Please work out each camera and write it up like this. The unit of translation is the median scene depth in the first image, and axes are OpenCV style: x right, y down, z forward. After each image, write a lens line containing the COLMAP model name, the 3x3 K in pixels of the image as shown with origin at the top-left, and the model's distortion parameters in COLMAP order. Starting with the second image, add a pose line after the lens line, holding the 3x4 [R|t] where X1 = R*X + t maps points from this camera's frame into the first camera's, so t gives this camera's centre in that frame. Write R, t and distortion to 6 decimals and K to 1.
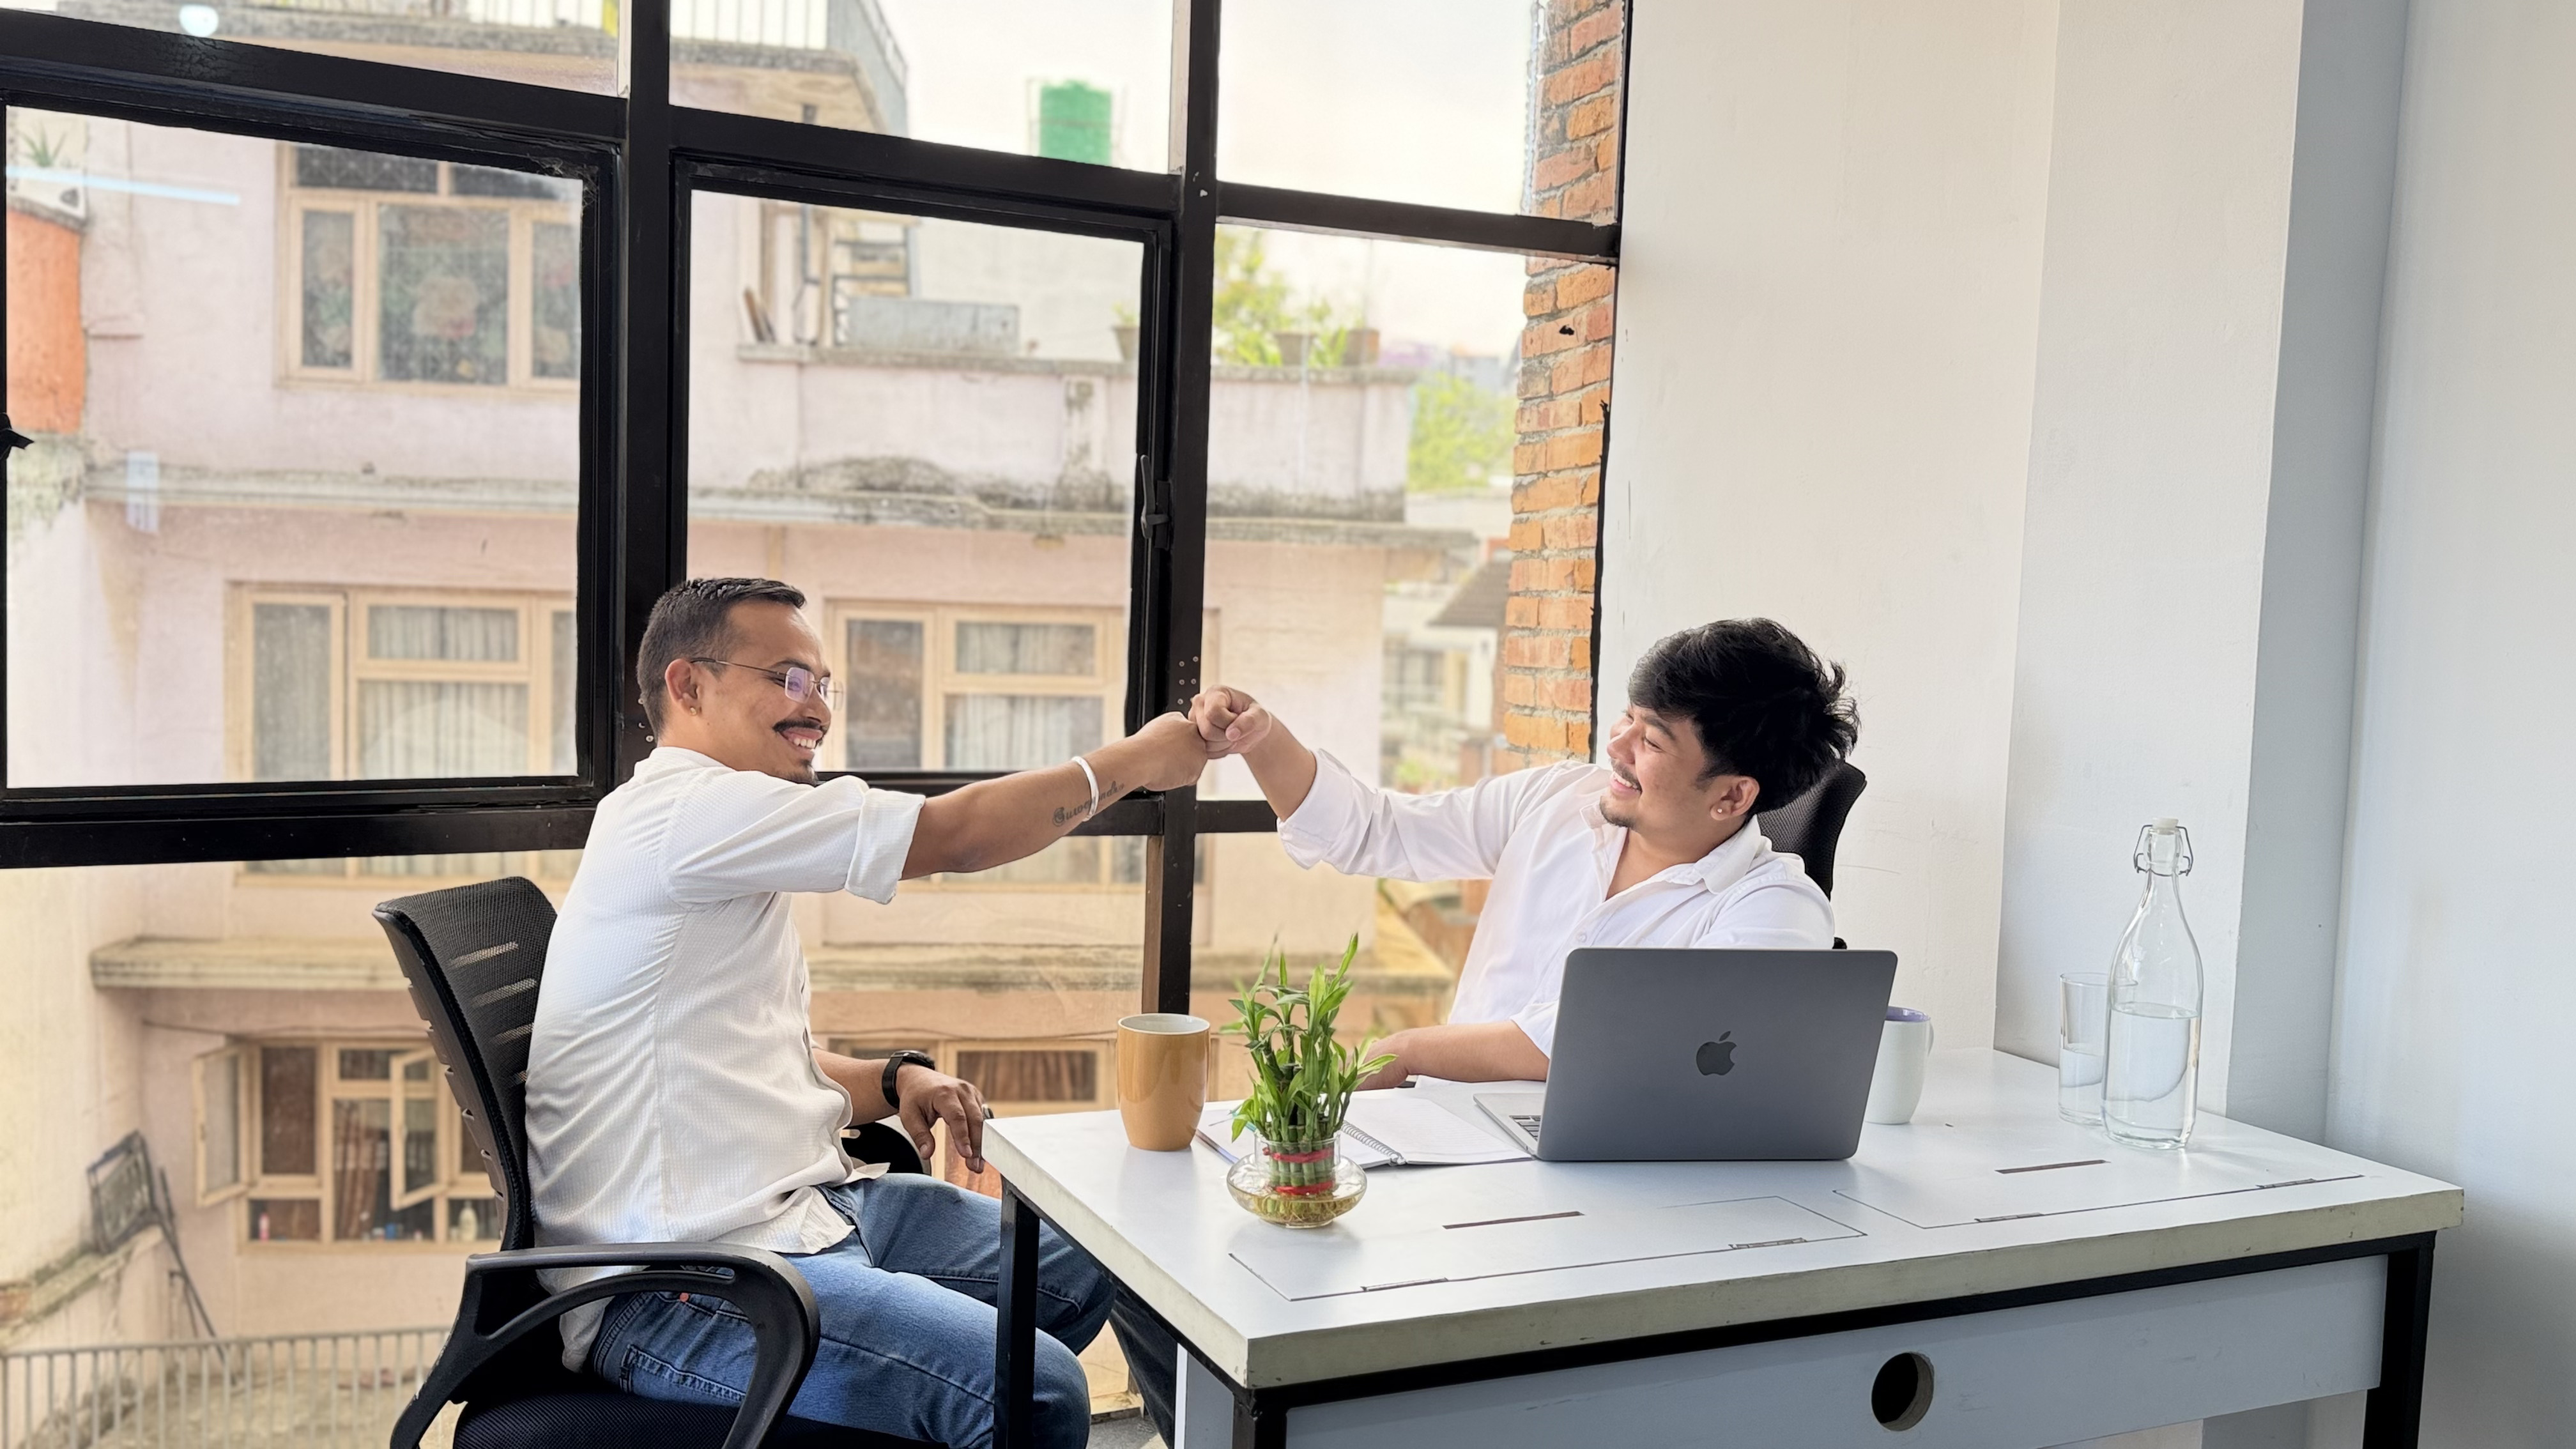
lens RADIAL K [[2156.0, 0, 1288.0], [0, 2156.0, 724.5], [0, 0, 1]] dist [0.138763, -0.000799]
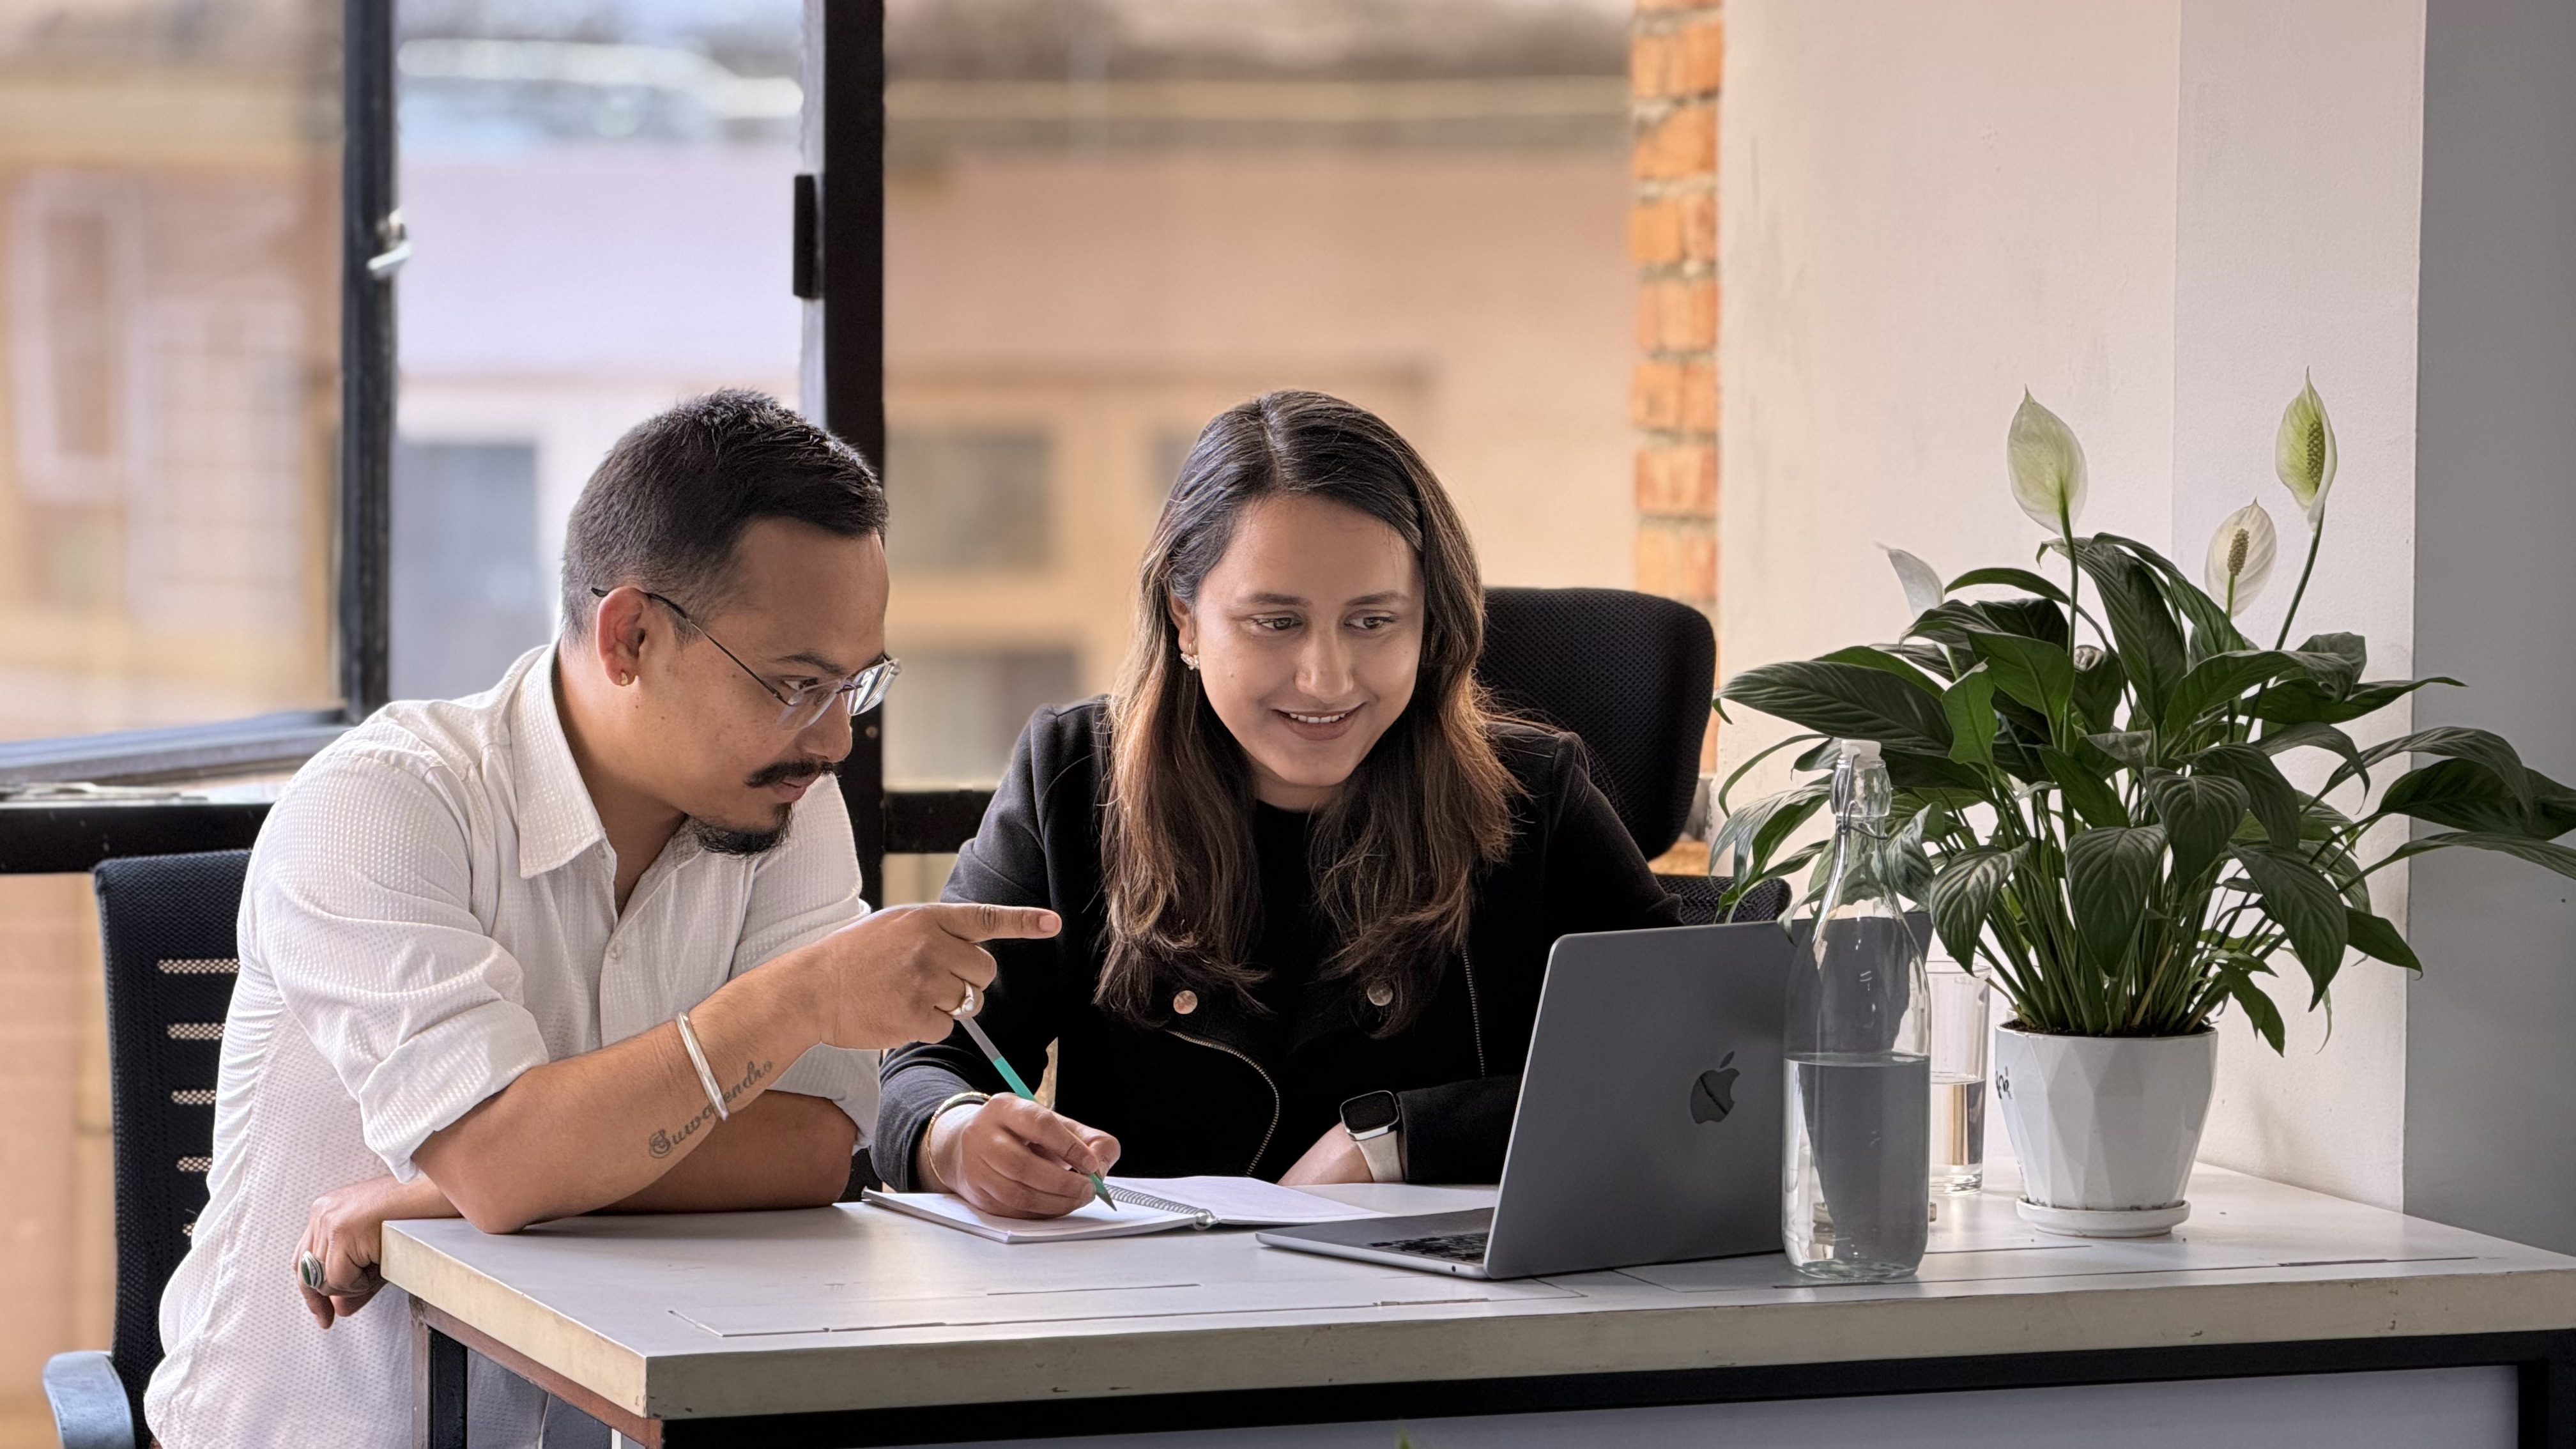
lens RADIAL K [[7716.9, 0, 1288.0], [0, 7716.9, 724.5], [0, 0, 1]] dist [0.111327, 0.847201]
pose [[0.996056, -0.024158, -0.085376, 0.167798], [0.023840, 0.999705, -0.004746, 0.024495], [0.085466, 0.002692, 0.996337, -0.654110]]
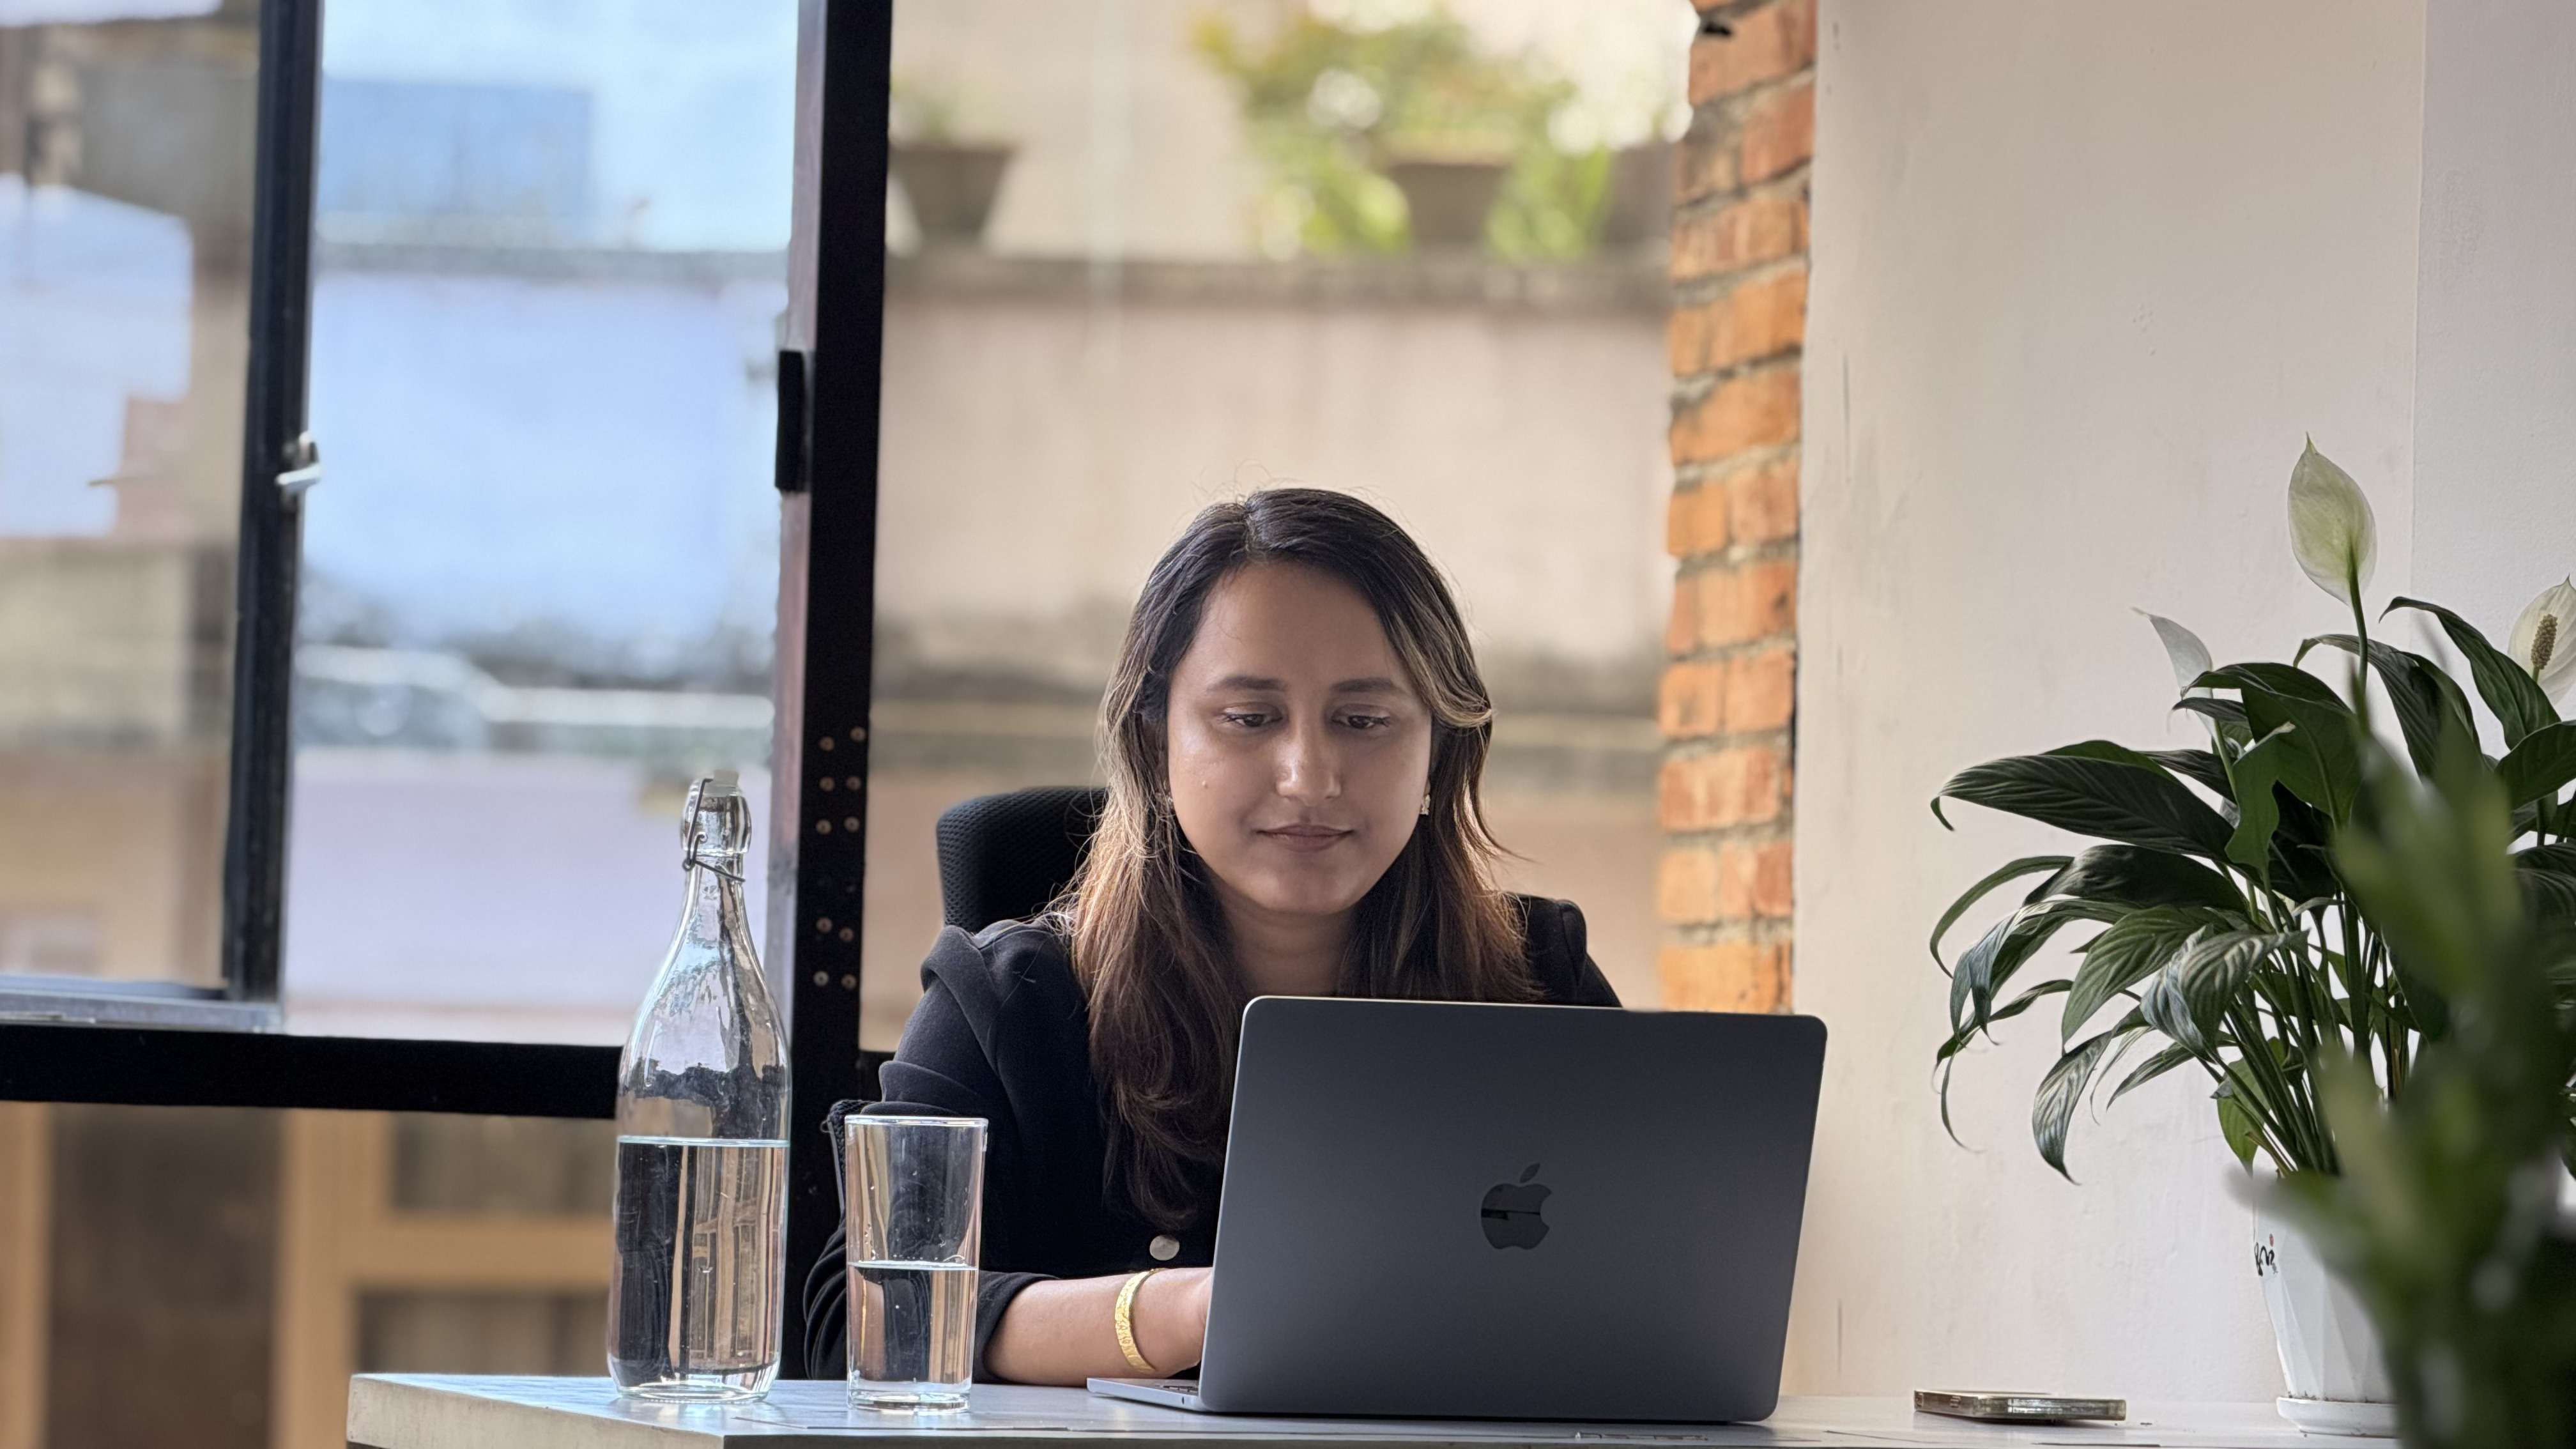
lens RADIAL K [[7716.9, 0, 1288.0], [0, 7716.9, 724.5], [0, 0, 1]] dist [0.111327, 0.847201]
pose [[0.999186, -0.006852, -0.039760, 0.088966], [0.002349, 0.993680, -0.112223, 0.119045], [0.040278, 0.112039, 0.992887, -0.483393]]
